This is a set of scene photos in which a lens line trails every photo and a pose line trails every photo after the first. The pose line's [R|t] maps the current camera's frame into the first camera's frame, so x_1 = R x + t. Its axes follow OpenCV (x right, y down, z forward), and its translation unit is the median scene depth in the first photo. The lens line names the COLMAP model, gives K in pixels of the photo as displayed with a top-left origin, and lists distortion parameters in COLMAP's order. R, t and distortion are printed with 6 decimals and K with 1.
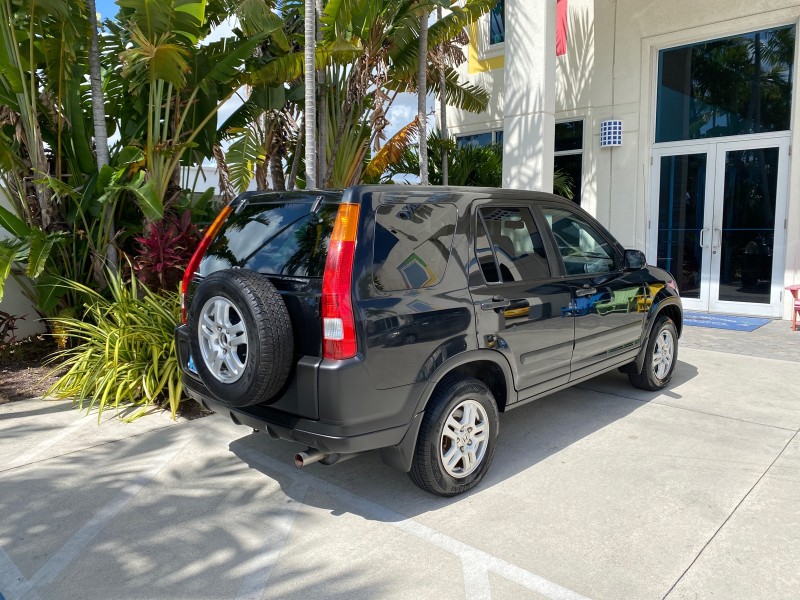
lens RADIAL K [[610.5, 0, 396.9], [0, 610.5, 293.8], [0, 0, 1]] dist [0.010849, -0.014330]
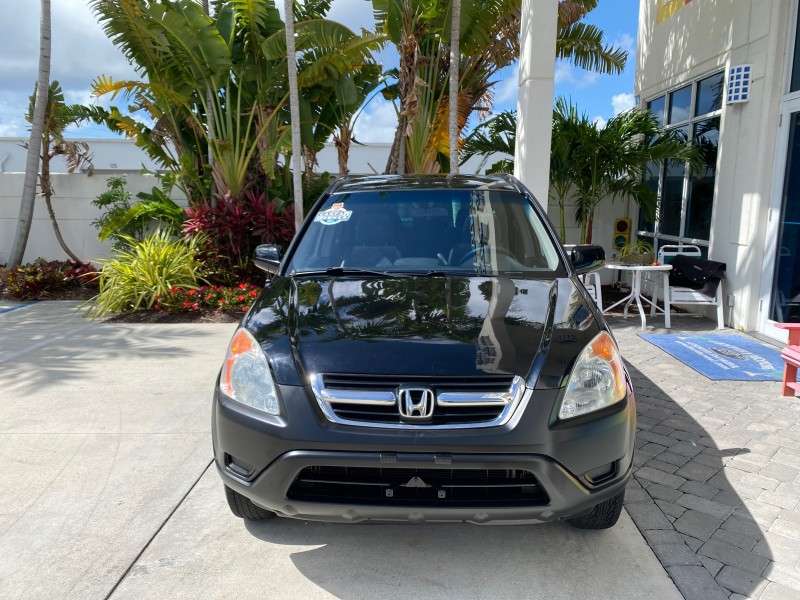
lens RADIAL K [[610.5, 0, 399.4], [0, 610.5, 287.3], [0, 0, 1]] dist [0.010849, -0.014330]
pose [[0.658091, 0.126169, -0.742292, 0.953765], [-0.103985, 0.991643, 0.076362, -0.061463], [0.745723, 0.026934, 0.665711, 0.350323]]
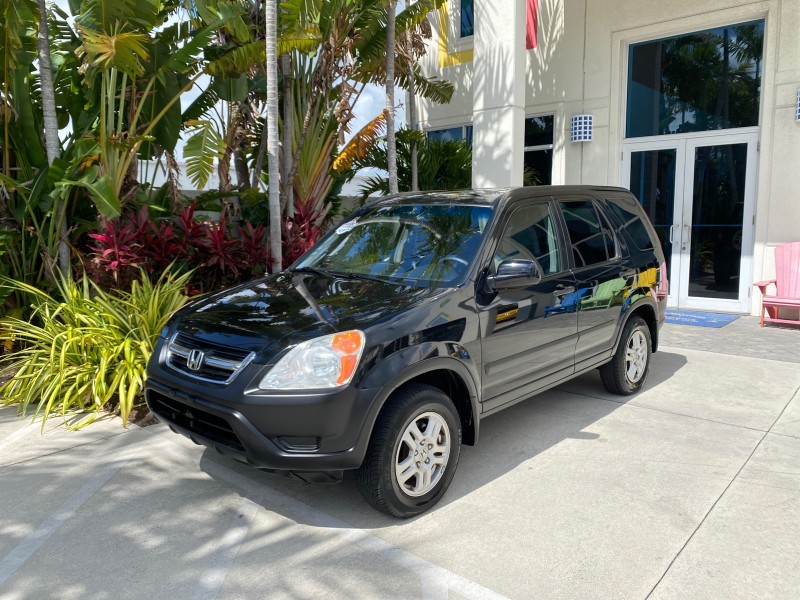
lens RADIAL K [[610.5, 0, 394.0], [0, 610.5, 295.0], [0, 0, 1]] dist [0.010849, -0.014330]
pose [[0.999320, -0.004554, 0.036586, 0.013092], [0.004212, 0.999947, 0.009425, -0.004288], [-0.036627, -0.009264, 0.999286, 0.026795]]
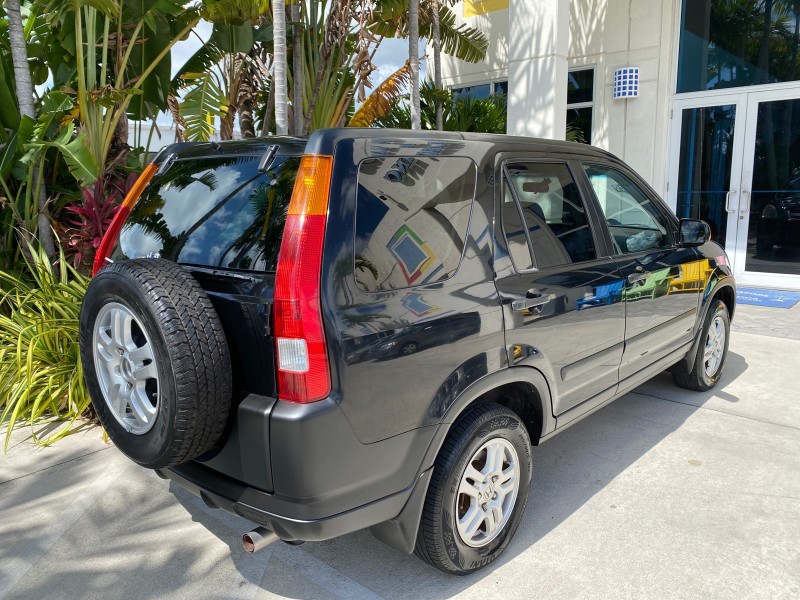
lens RADIAL K [[610.5, 0, 396.8], [0, 610.5, 292.8], [0, 0, 1]] dist [0.010849, -0.014330]
pose [[0.999755, -0.009545, 0.019980, -0.003453], [0.008404, 0.998371, 0.056427, -0.017529], [-0.020486, -0.056245, 0.998207, 0.155622]]
